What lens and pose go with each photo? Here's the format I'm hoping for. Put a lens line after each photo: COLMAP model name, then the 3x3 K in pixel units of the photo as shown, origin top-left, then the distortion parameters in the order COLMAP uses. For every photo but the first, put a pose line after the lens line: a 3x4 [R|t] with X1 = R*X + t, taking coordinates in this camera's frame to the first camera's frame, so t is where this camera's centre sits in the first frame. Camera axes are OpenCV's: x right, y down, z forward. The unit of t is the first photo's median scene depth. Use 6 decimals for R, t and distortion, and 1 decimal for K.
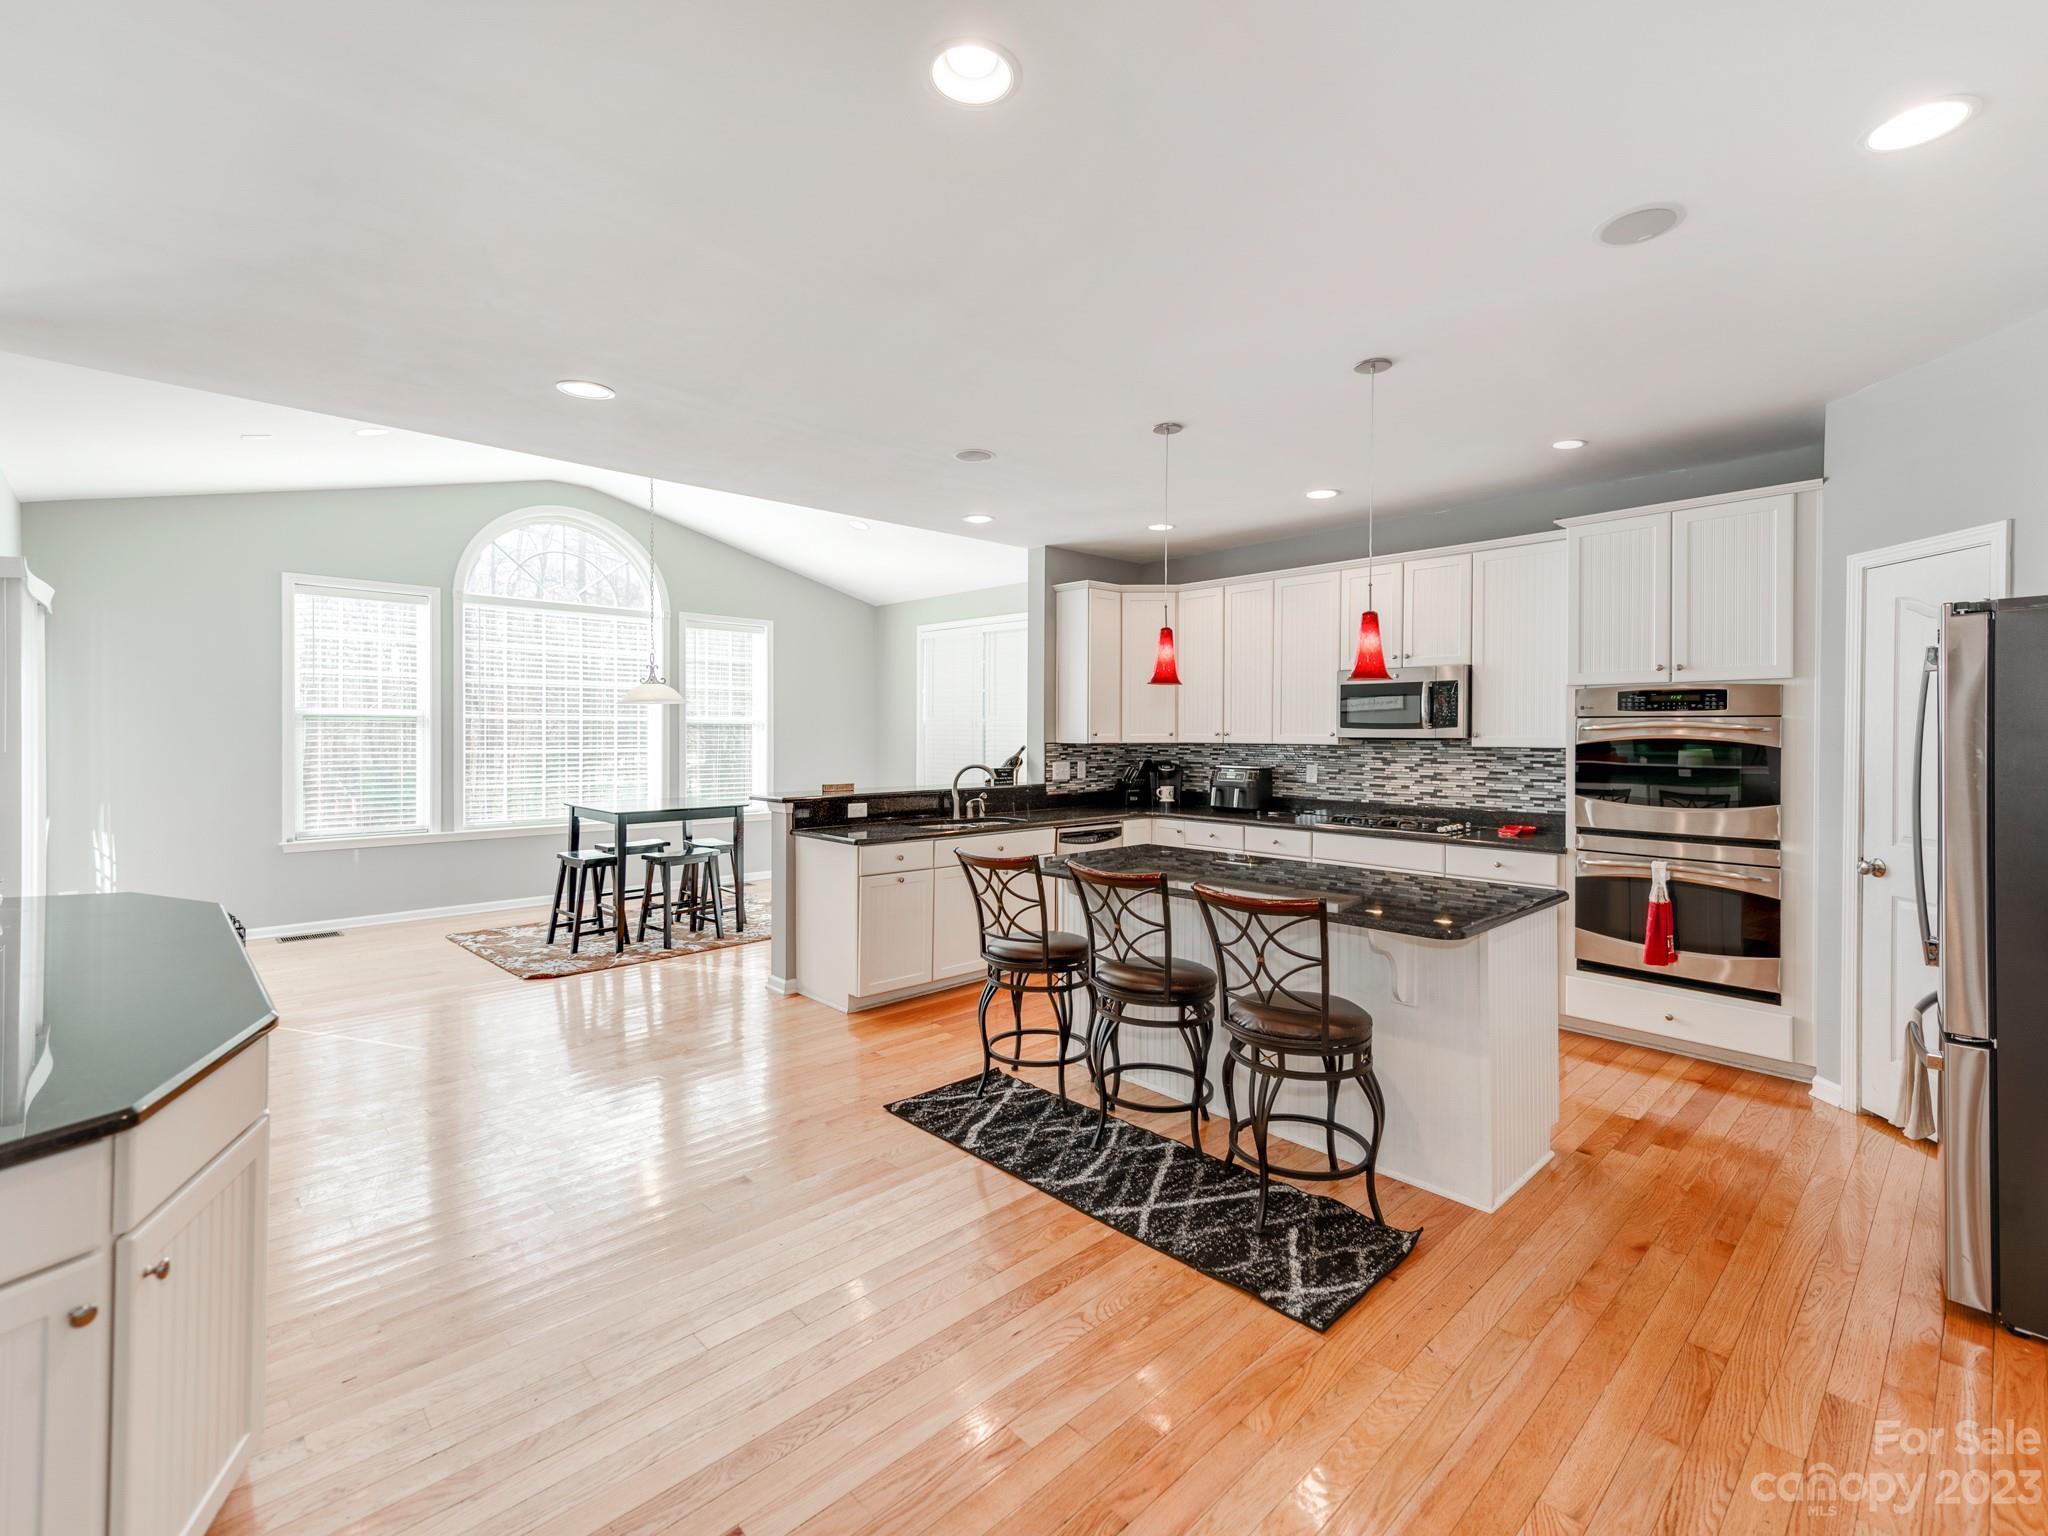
lens RADIAL K [[929.5, 0, 1023.9], [0, 929.5, 737.0], [0, 0, 1]] dist [0.005727, 0.000517]
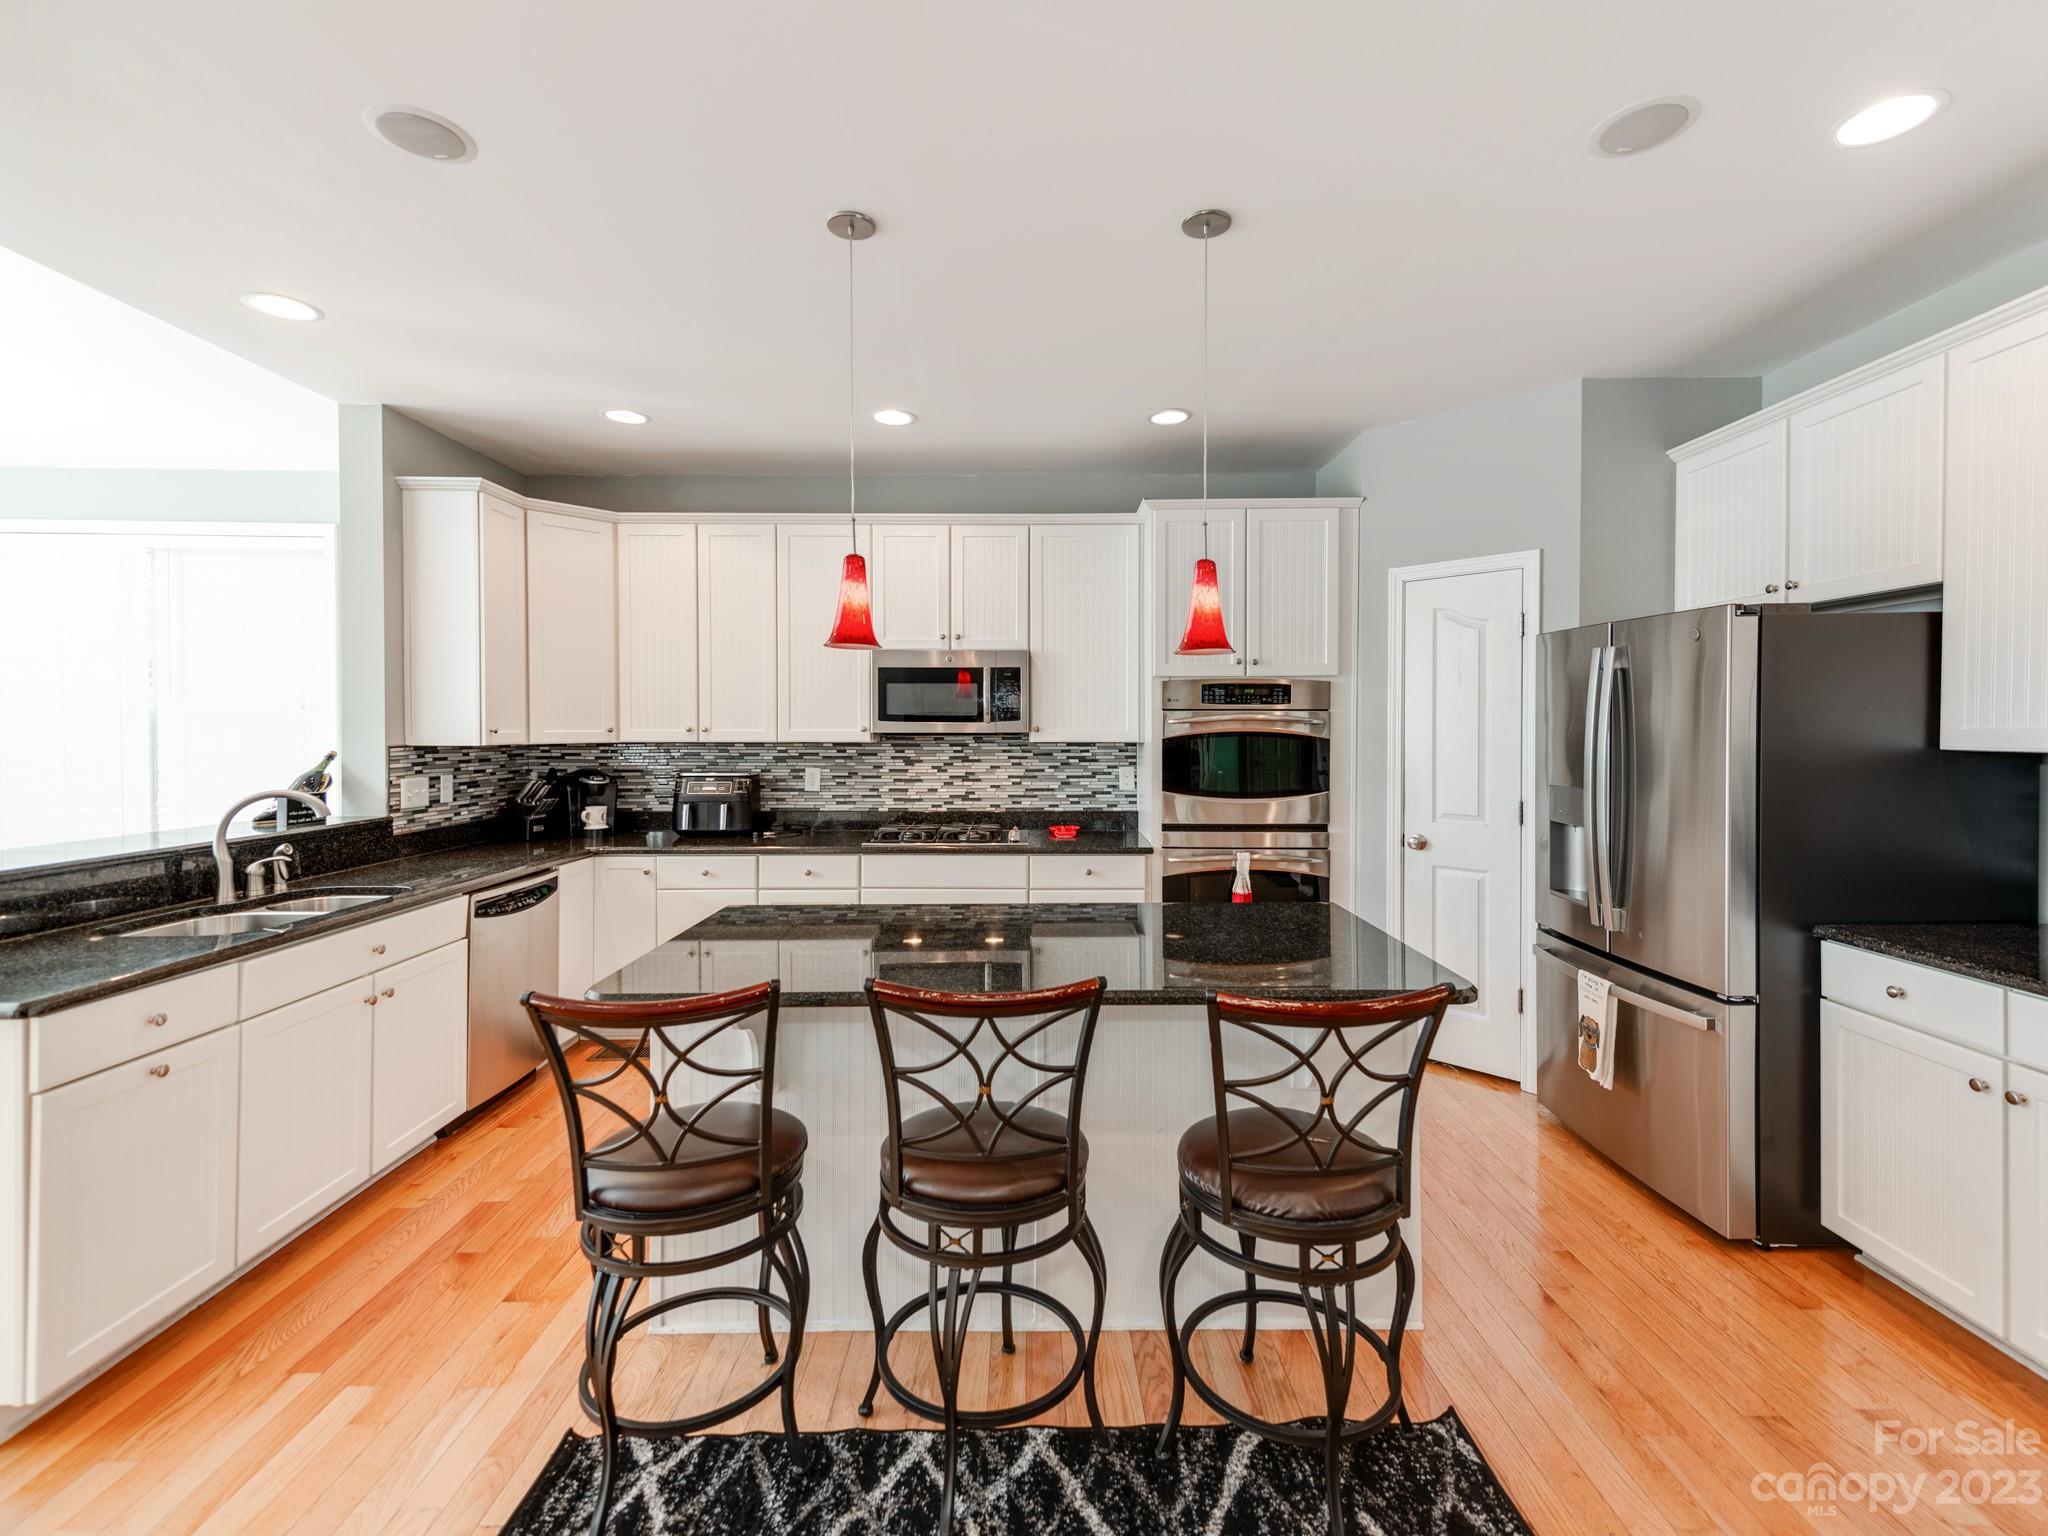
lens RADIAL K [[921.7, 0, 1026.6], [0, 921.7, 740.2], [0, 0, 1]] dist [0.019286, -0.002529]
pose [[0.678110, -0.012713, 0.734851, -0.158374], [0.007312, 0.999918, 0.010551, -0.000718], [-0.734924, -0.001782, 0.678147, 0.368774]]
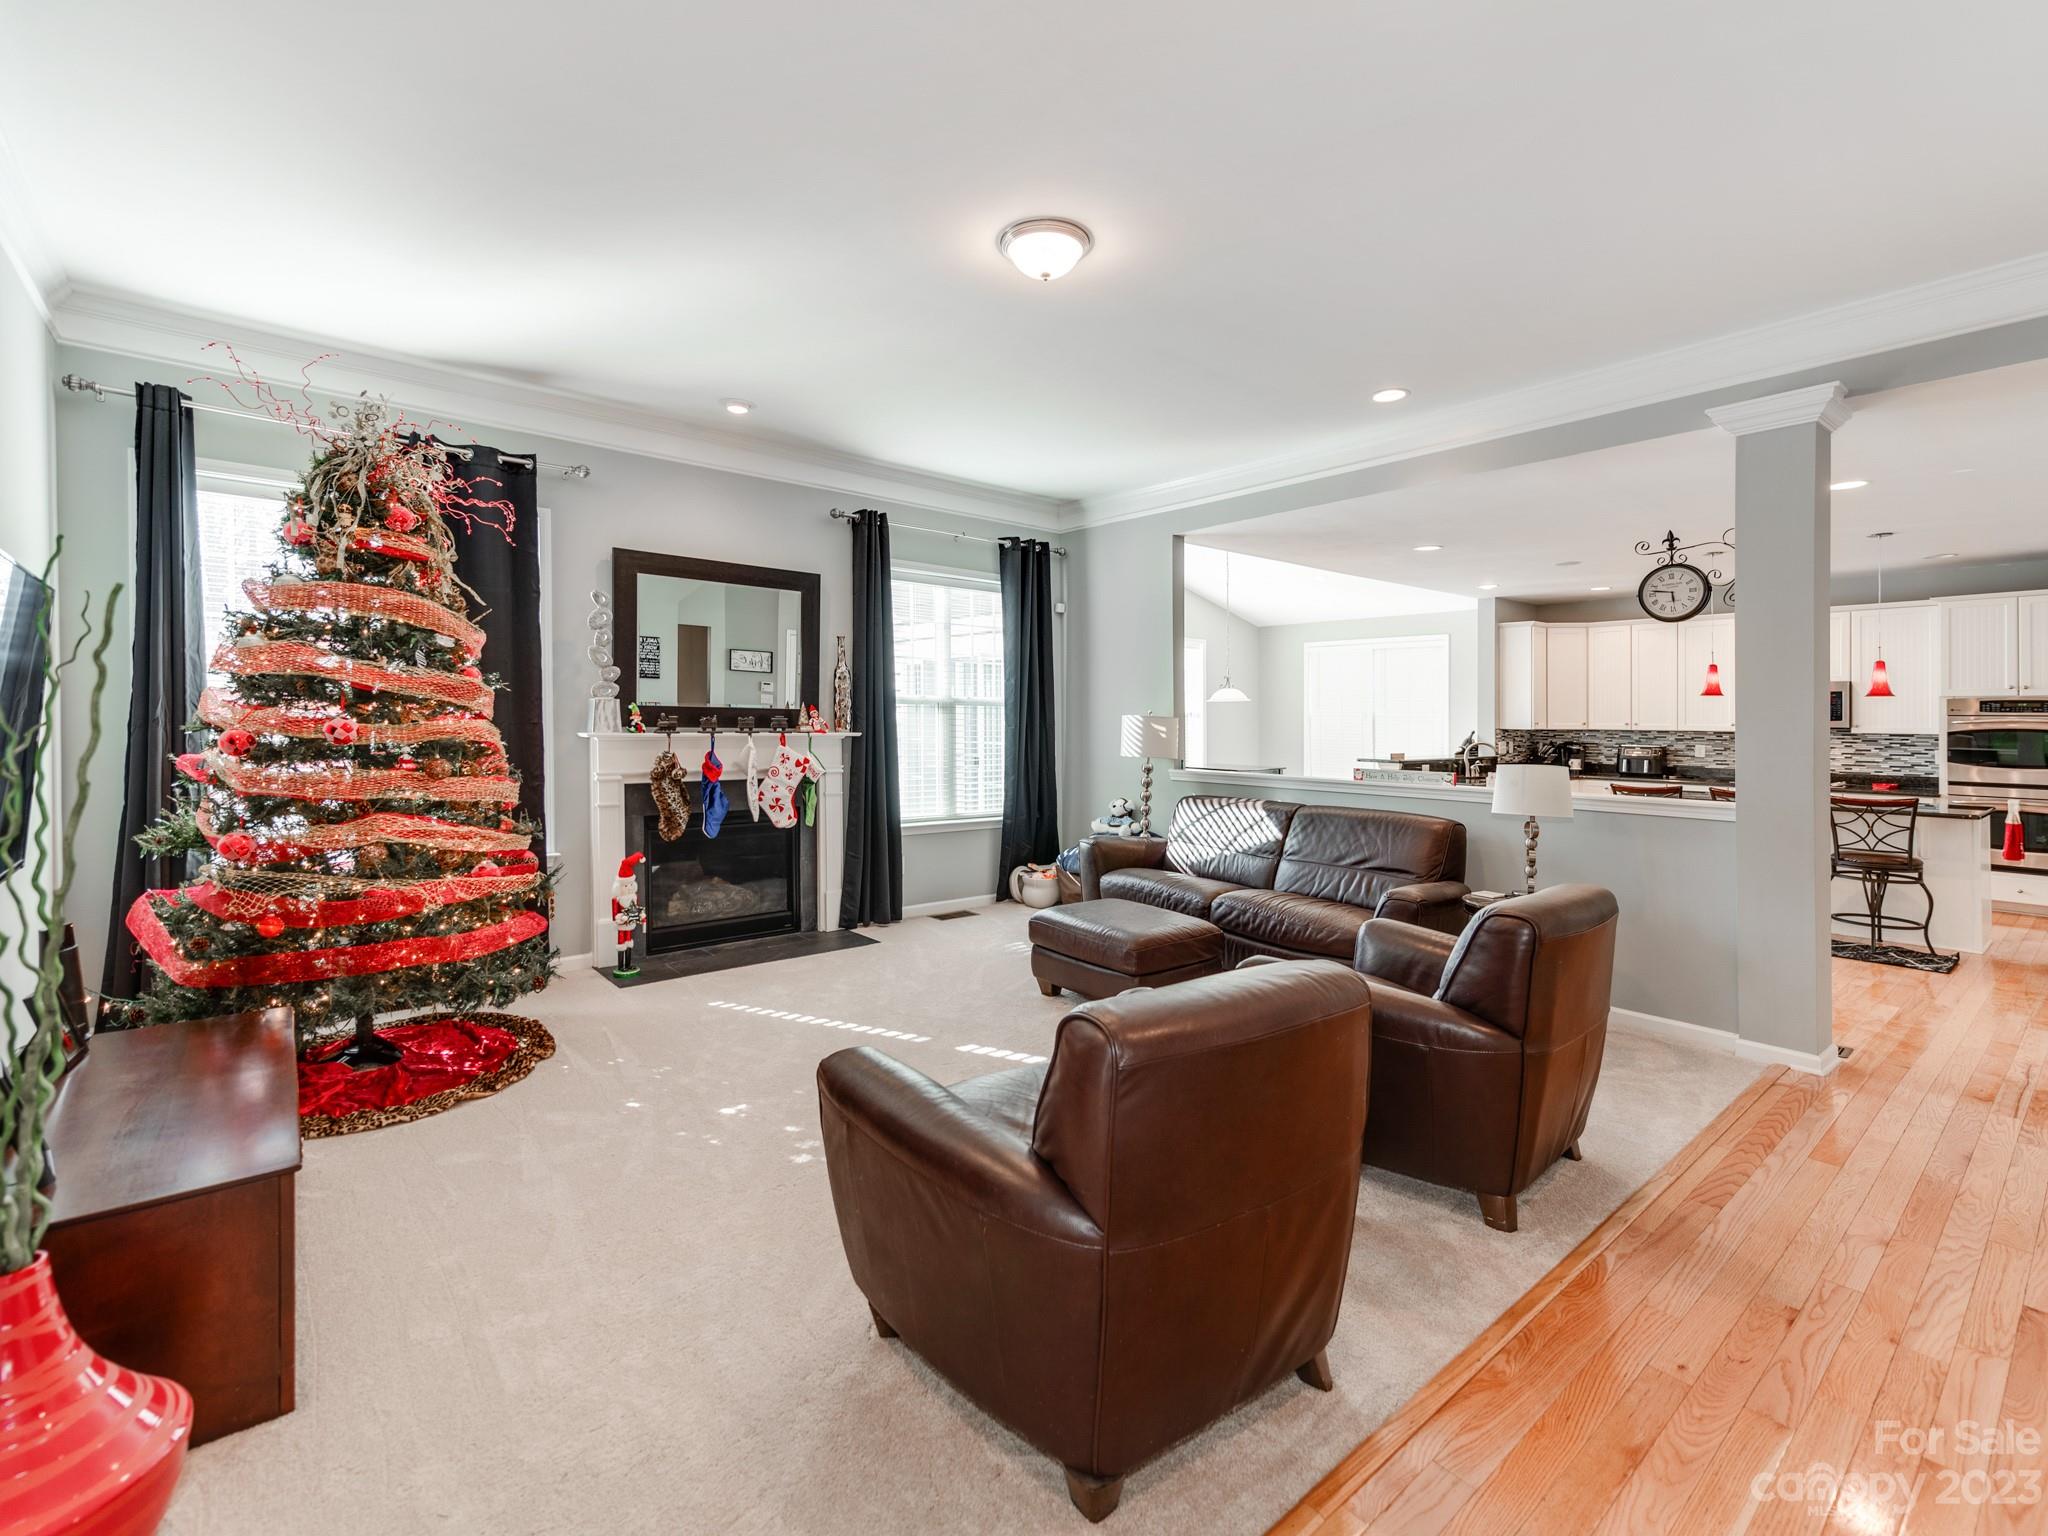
lens RADIAL K [[921.7, 0, 998.2], [0, 921.7, 720.8], [0, 0, 1]] dist [0.019286, -0.002529]
pose [[0.997913, 0.004888, -0.064395, -0.797909], [-0.005131, 0.999980, -0.003614, 0.002403], [0.064376, 0.003937, 0.997918, -0.628501]]
